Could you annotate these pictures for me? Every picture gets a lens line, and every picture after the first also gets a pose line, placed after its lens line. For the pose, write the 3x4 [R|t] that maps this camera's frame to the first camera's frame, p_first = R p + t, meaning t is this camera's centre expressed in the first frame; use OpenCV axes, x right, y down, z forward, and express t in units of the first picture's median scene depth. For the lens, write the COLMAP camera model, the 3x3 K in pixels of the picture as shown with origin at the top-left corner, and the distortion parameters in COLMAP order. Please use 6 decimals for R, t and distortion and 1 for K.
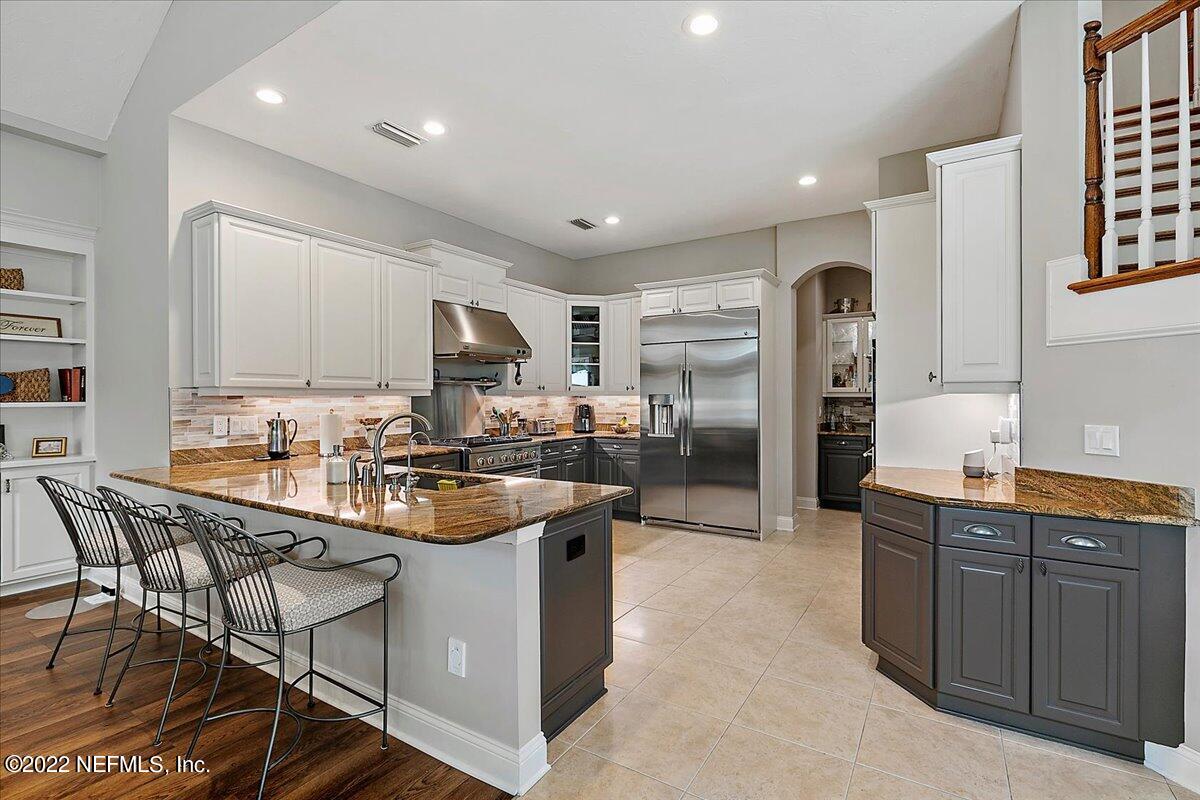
lens RADIAL K [[561.9, 0, 577.0], [0, 561.9, 396.7], [0, 0, 1]] dist [-0.002000, -0.000478]
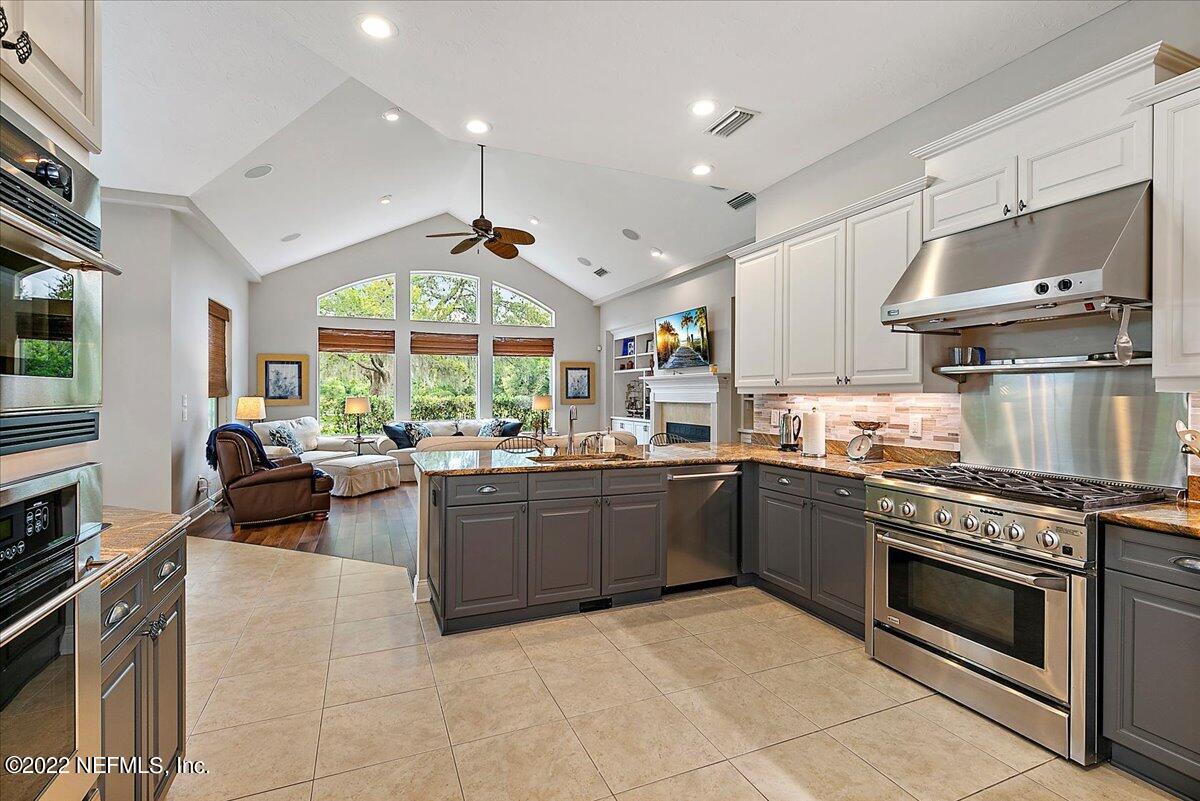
lens RADIAL K [[541.5, 0, 594.0], [0, 541.5, 398.7], [0, 0, 1]] dist [-0.000683, -0.000278]
pose [[-0.549312, 0.003965, -0.835608, 0.532036], [-0.008595, 0.999909, 0.010394, 0.001274], [0.835573, 0.012891, -0.549228, 1.201309]]
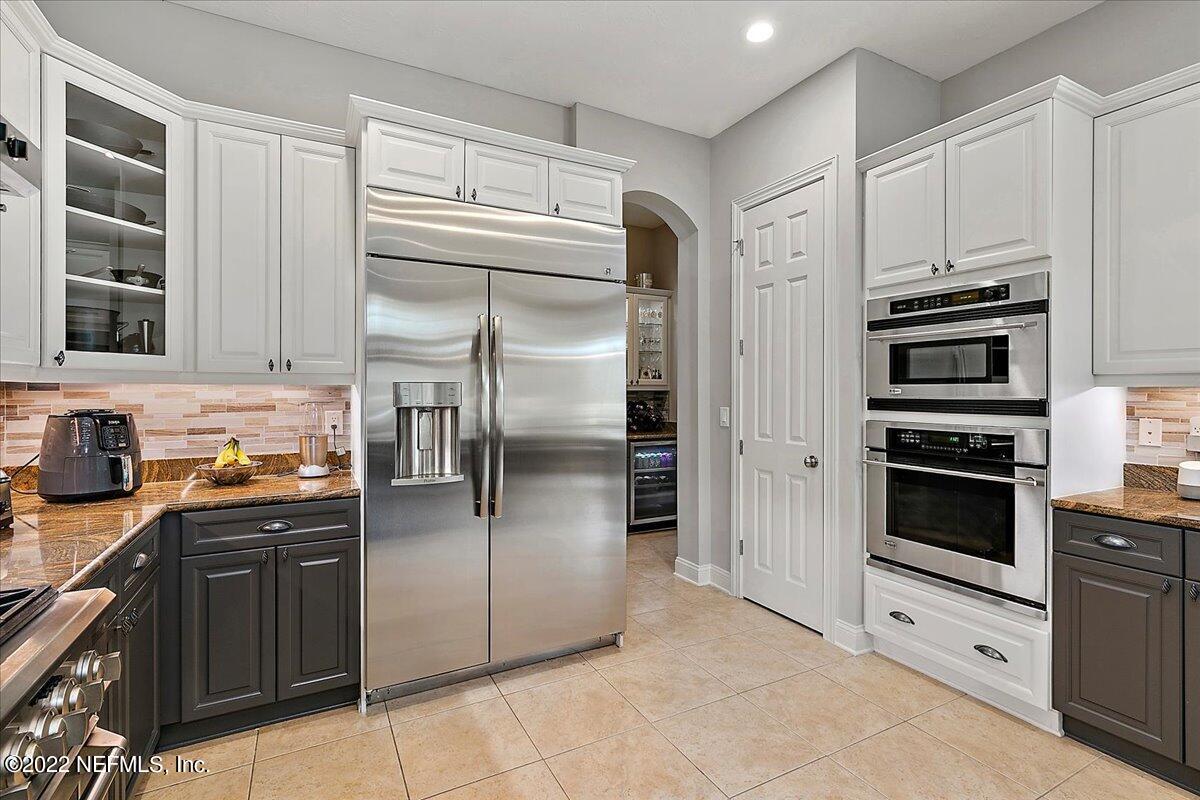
lens RADIAL K [[547.3, 0, 601.8], [0, 547.3, 392.9], [0, 0, 1]] dist [0.000878, 0.000240]
pose [[0.469189, 0.002355, 0.883094, -0.207002], [-0.002267, 0.999996, -0.001462, 0.006179], [-0.883095, -0.001316, 0.469193, 0.961449]]
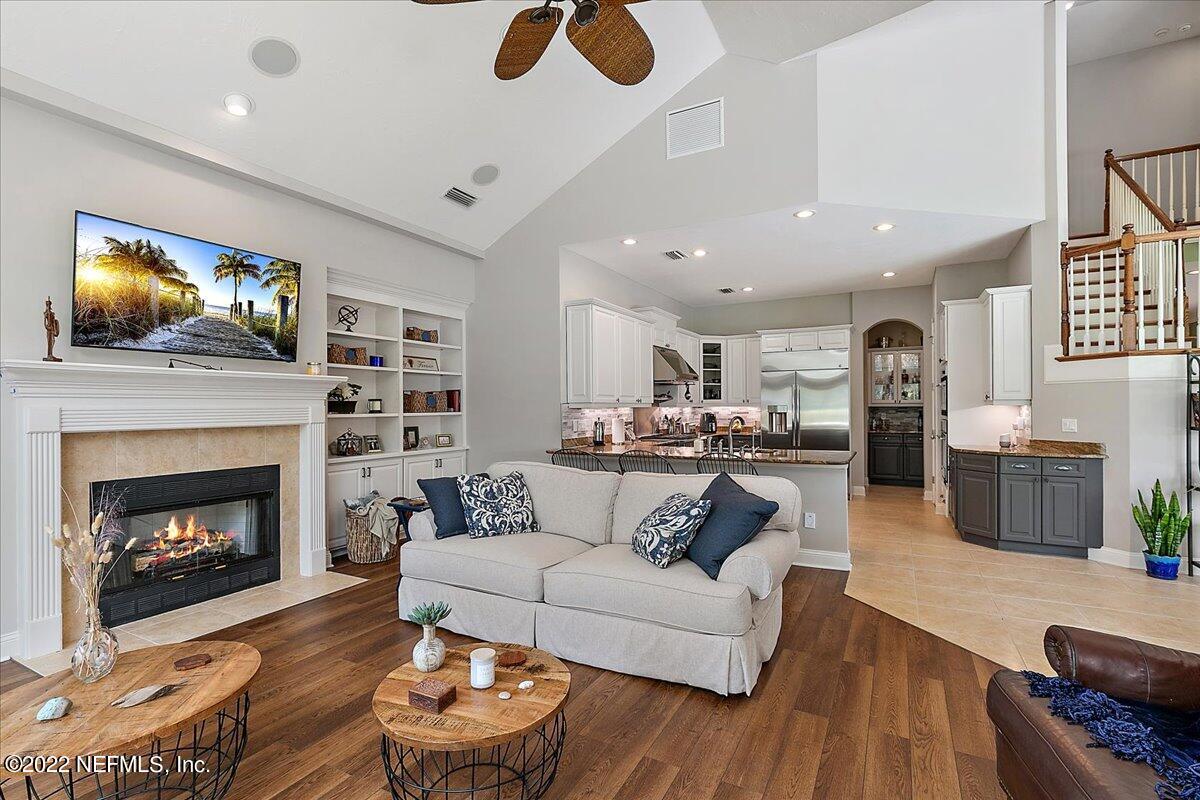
lens RADIAL K [[575.0, 0, 571.0], [0, 575.0, 405.5], [0, 0, 1]] dist [0.001146, 0.000211]
pose [[0.997434, -0.003851, 0.071484, -0.700901], [0.003912, 0.999992, -0.000709, -0.006577], [-0.071481, 0.000987, 0.997441, -0.667097]]
